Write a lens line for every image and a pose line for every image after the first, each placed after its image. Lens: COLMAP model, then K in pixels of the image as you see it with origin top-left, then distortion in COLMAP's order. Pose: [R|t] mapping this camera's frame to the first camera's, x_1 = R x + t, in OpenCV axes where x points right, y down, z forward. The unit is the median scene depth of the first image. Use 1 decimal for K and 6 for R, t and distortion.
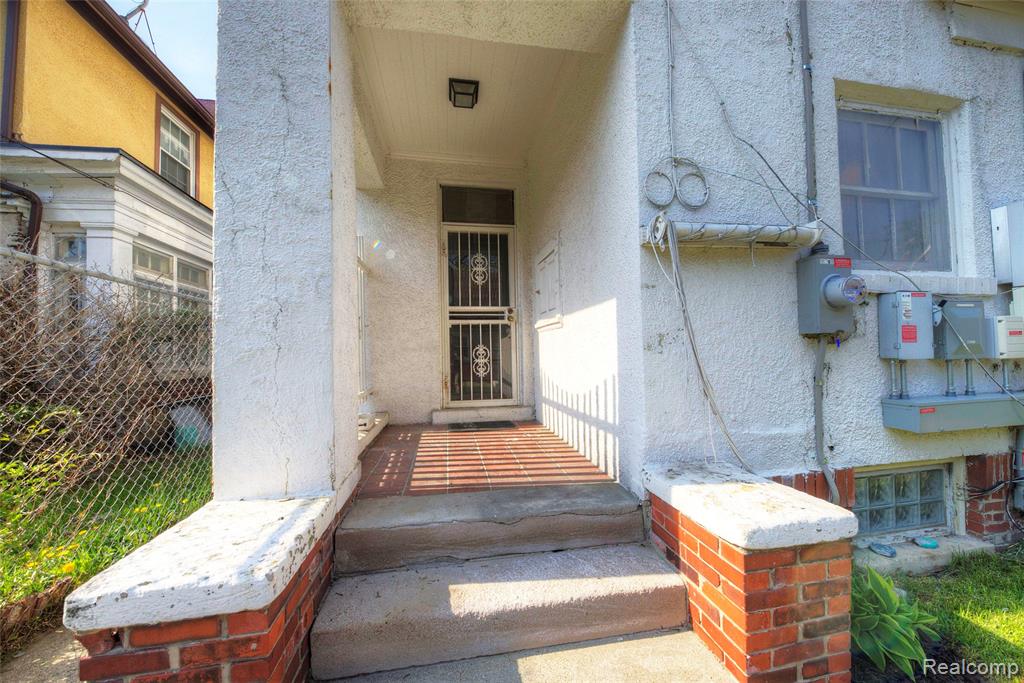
lens RADIAL K [[363.4, 0, 510.1], [0, 363.4, 344.5], [0, 0, 1]] dist [0.006417, -0.000253]
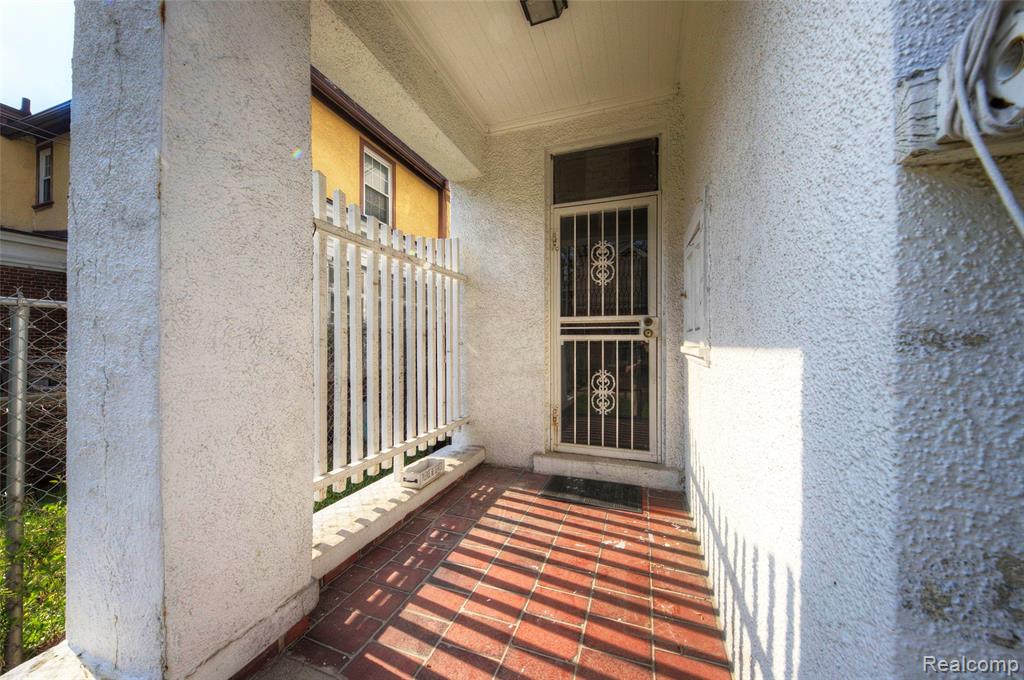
lens RADIAL K [[363.4, 0, 510.1], [0, 363.4, 343.0], [0, 0, 1]] dist [0.006417, -0.000253]
pose [[0.869289, 0.019573, -0.493916, 0.113732], [-0.005827, 0.999552, 0.029356, -0.072429], [0.494270, -0.022641, 0.869014, 0.294561]]
